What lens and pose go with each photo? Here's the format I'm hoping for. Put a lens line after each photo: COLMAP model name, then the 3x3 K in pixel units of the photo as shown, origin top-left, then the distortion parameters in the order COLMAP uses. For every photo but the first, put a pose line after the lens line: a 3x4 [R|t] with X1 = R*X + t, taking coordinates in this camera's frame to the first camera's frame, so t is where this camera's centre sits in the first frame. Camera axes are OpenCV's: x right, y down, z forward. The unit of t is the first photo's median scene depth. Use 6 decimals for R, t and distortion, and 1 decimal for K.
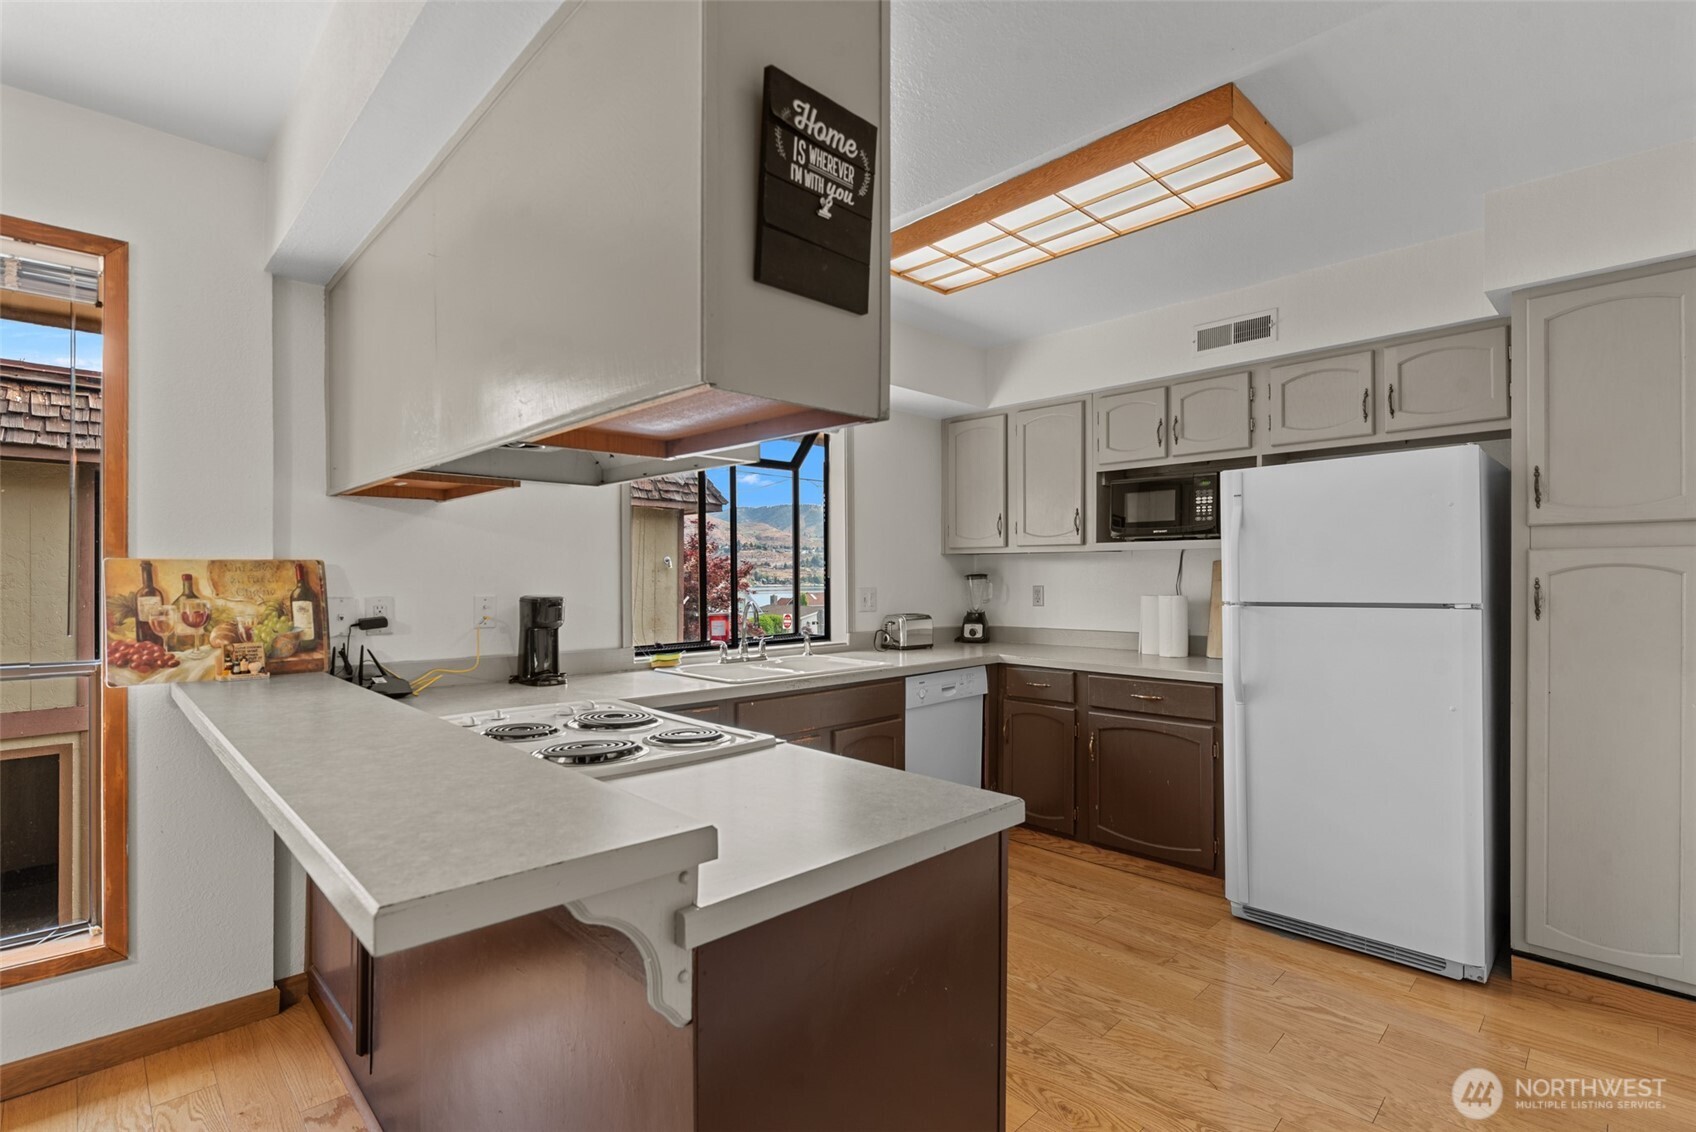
lens RADIAL K [[794.6, 0, 845.3], [0, 794.6, 573.7], [0, 0, 1]] dist [-0.001444, 0.001434]
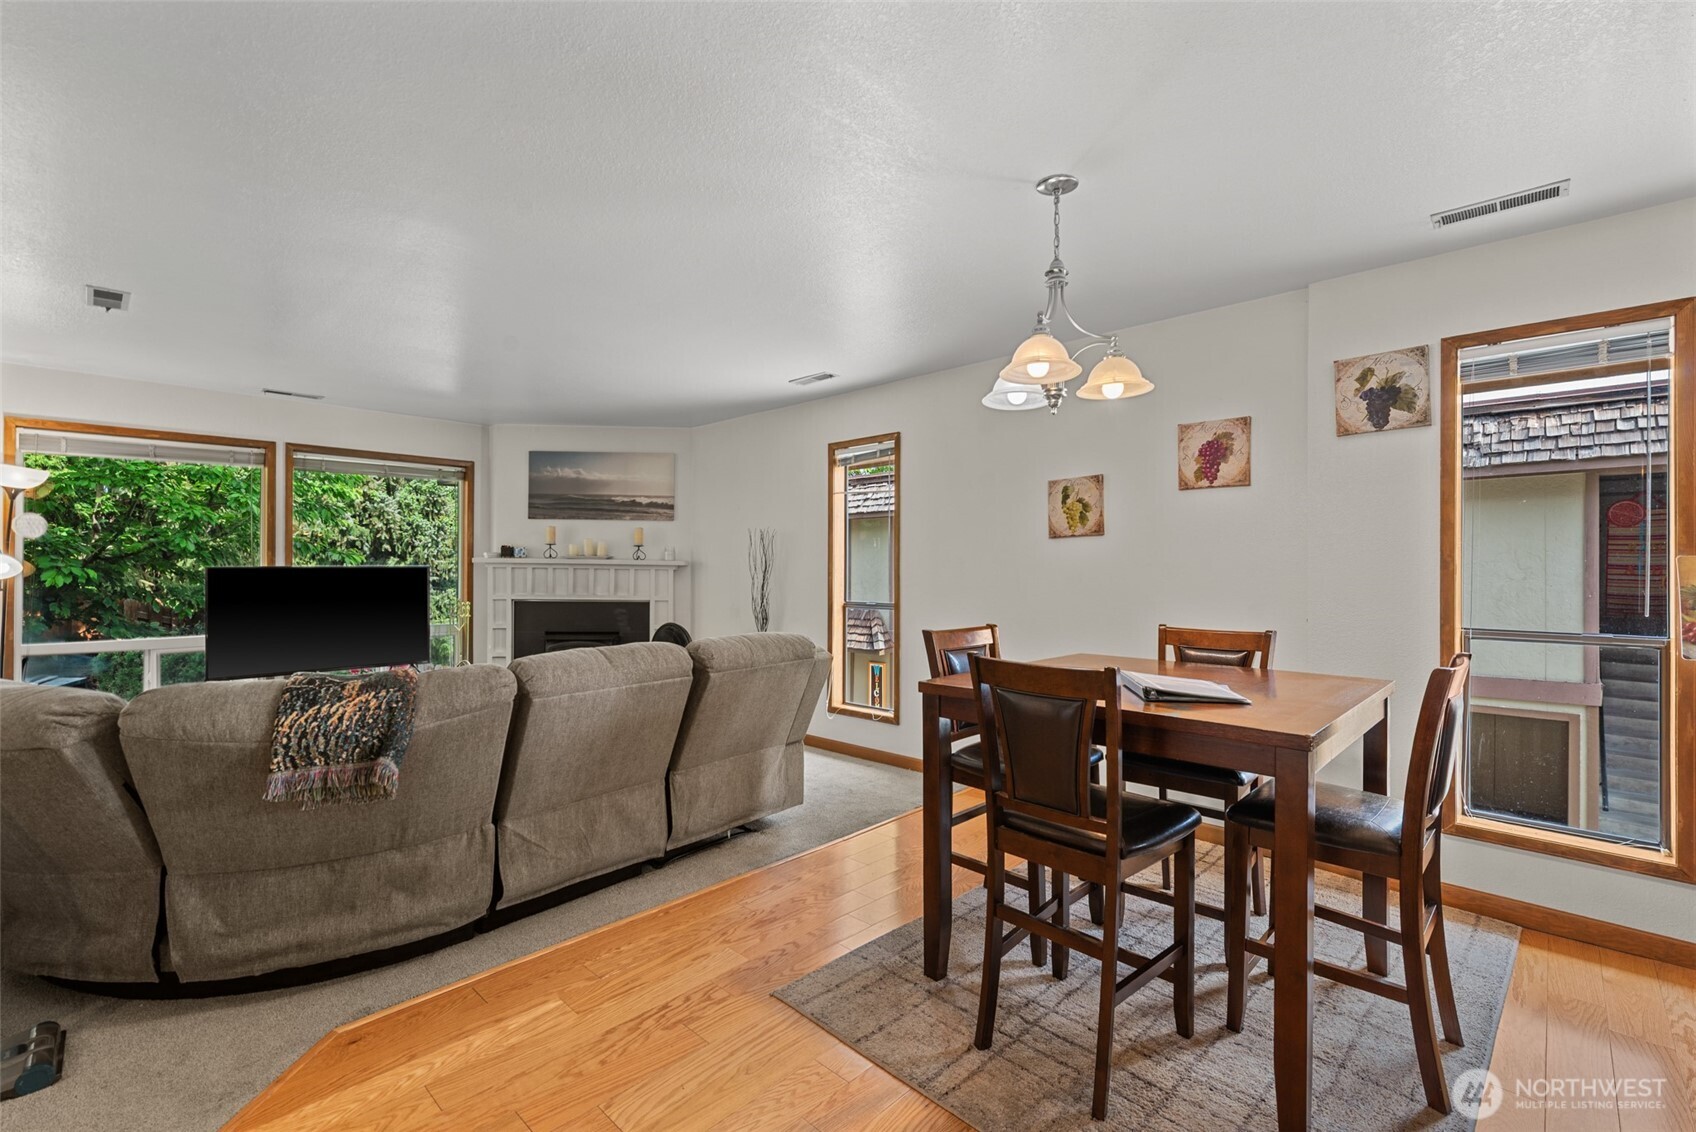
lens RADIAL K [[723.0, 0, 851.4], [0, 723.0, 568.3], [0, 0, 1]] dist [-0.000817, 0.000210]
pose [[0.028943, -0.002360, -0.999578, 0.111293], [0.004479, 0.999987, -0.002231, -0.002104], [0.999571, -0.004413, 0.028953, -0.220975]]
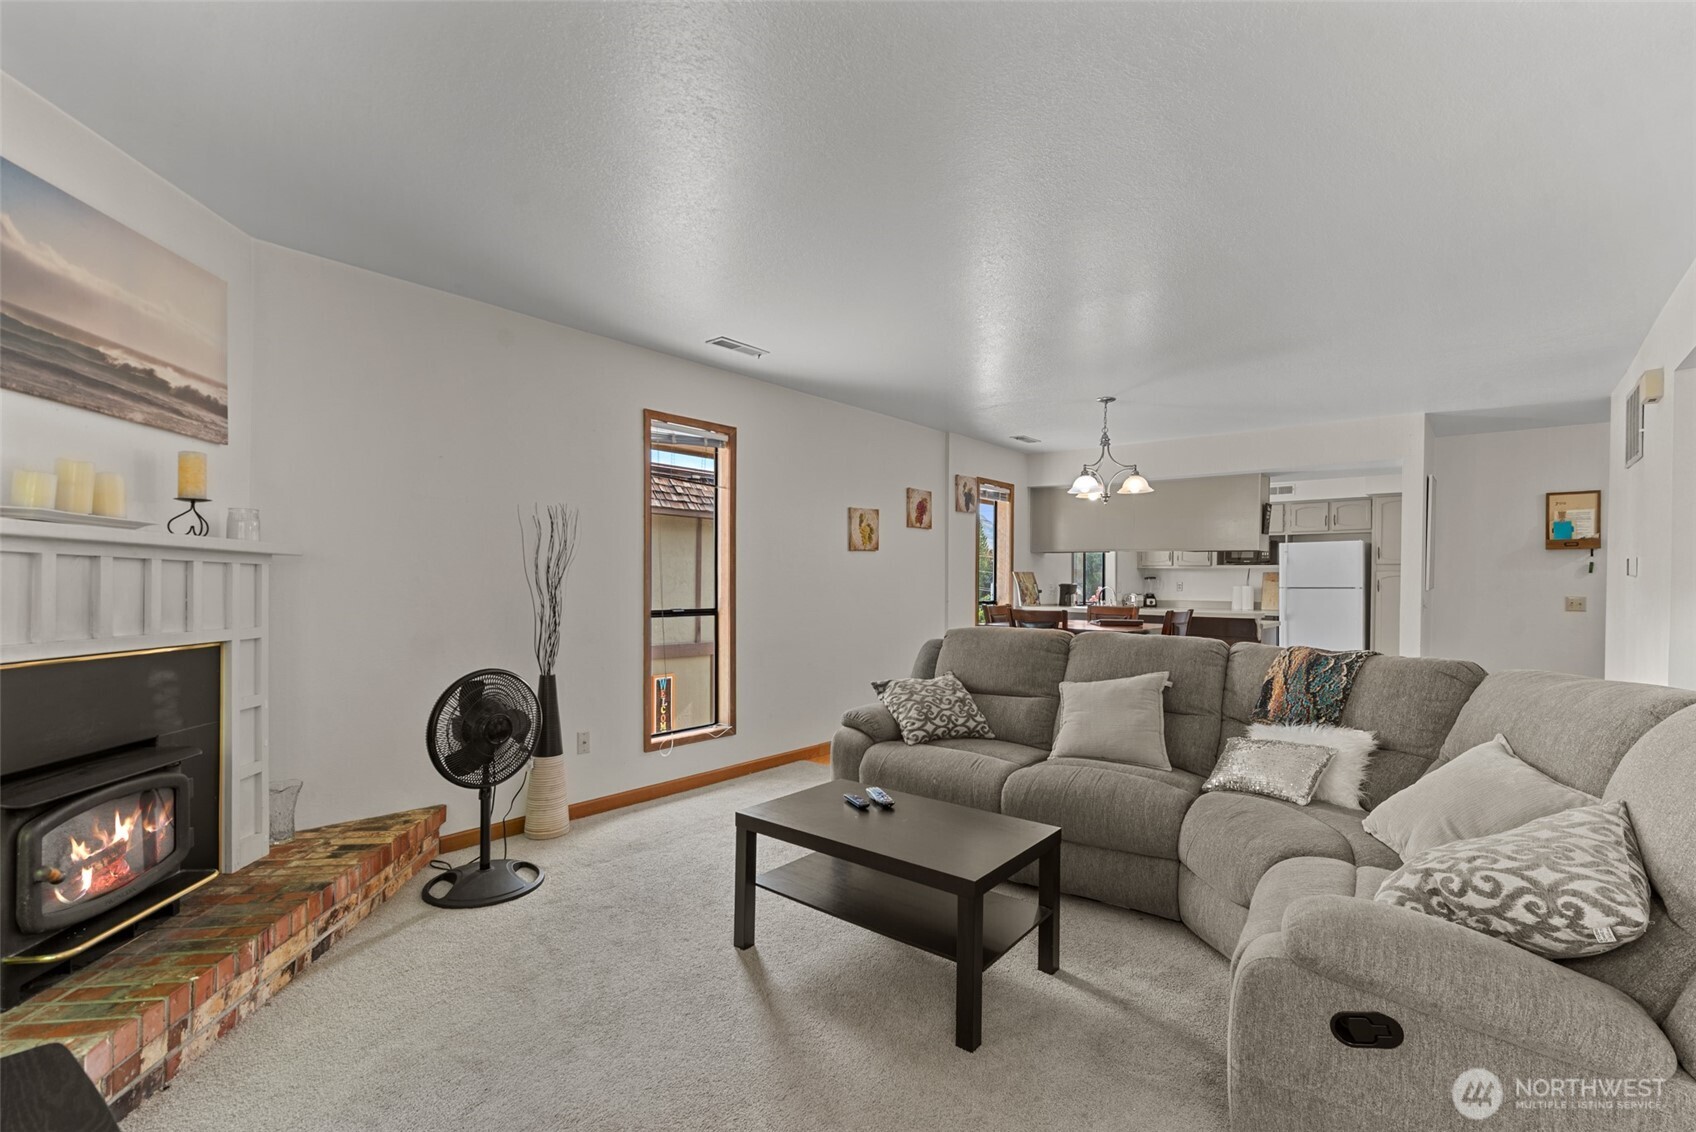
lens RADIAL K [[723.0, 0, 874.2], [0, 723.0, 591.8], [0, 0, 1]] dist [-0.000817, 0.000210]
pose [[0.996978, 0.006216, 0.077439, -1.175916], [-0.008040, 0.999697, 0.023257, 0.001883], [-0.077271, -0.023809, 0.996726, -1.491269]]
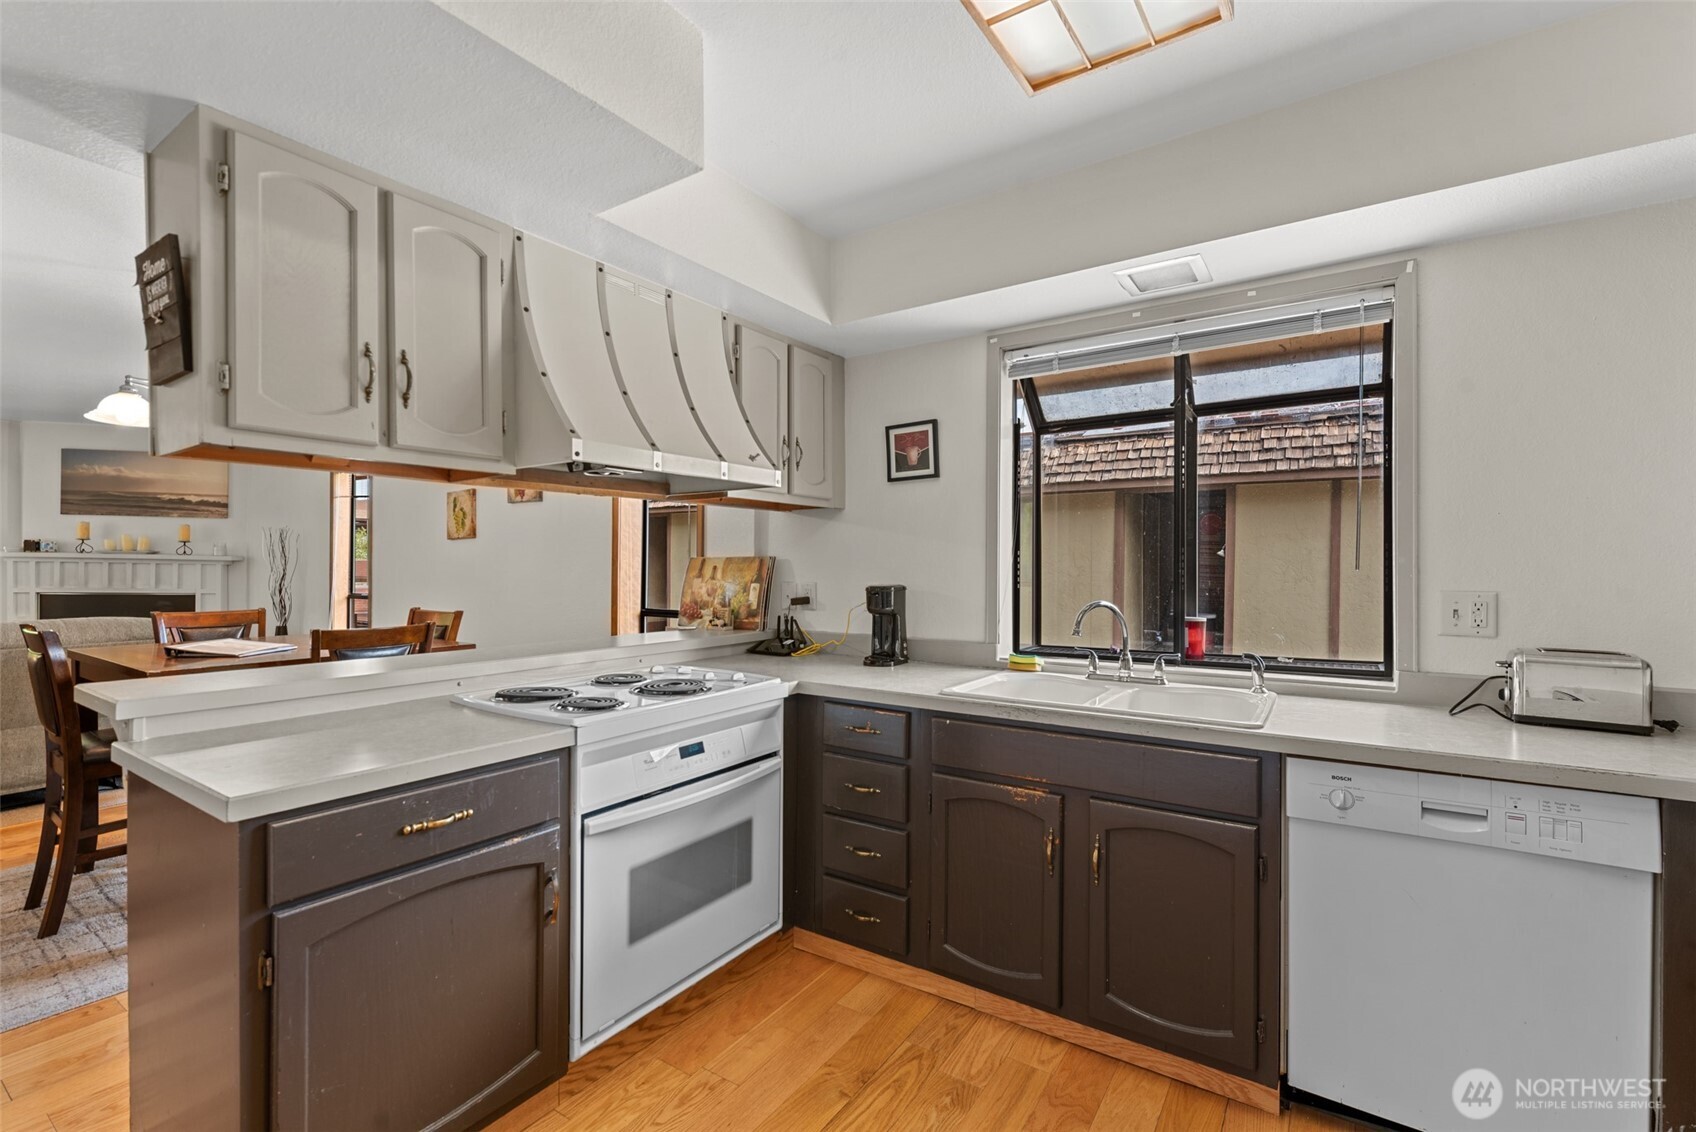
lens RADIAL K [[723.0, 0, 836.0], [0, 723.0, 572.2], [0, 0, 1]] dist [-0.000817, 0.000210]
pose [[0.202297, 0.005625, -0.979308, 0.513102], [-0.000585, 0.999984, 0.005623, 0.003876], [0.979324, -0.000565, 0.202297, 0.629284]]
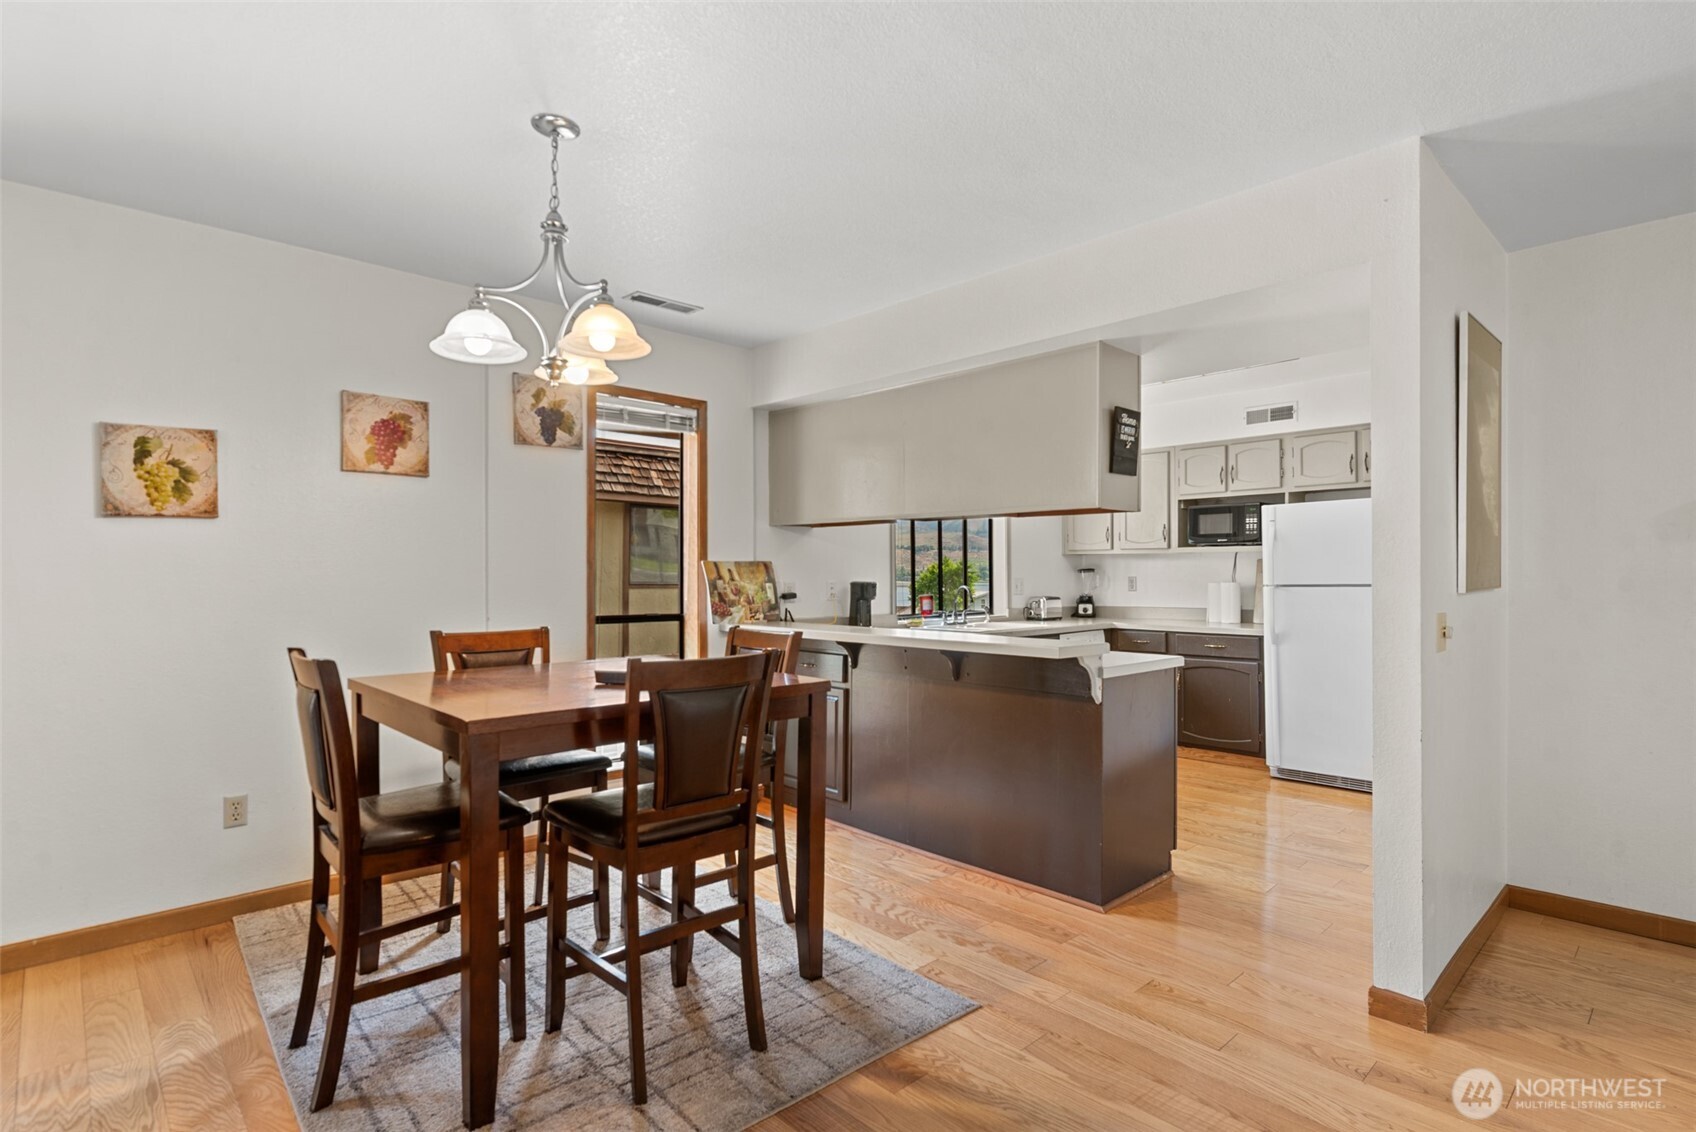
lens RADIAL K [[794.6, 0, 855.4], [0, 794.6, 566.5], [0, 0, 1]] dist [-0.001444, 0.001434]
pose [[0.999462, -0.003520, -0.032612, -0.301515], [0.003312, 0.999974, -0.006422, 0.005691], [0.032633, 0.006311, 0.999447, -0.640694]]
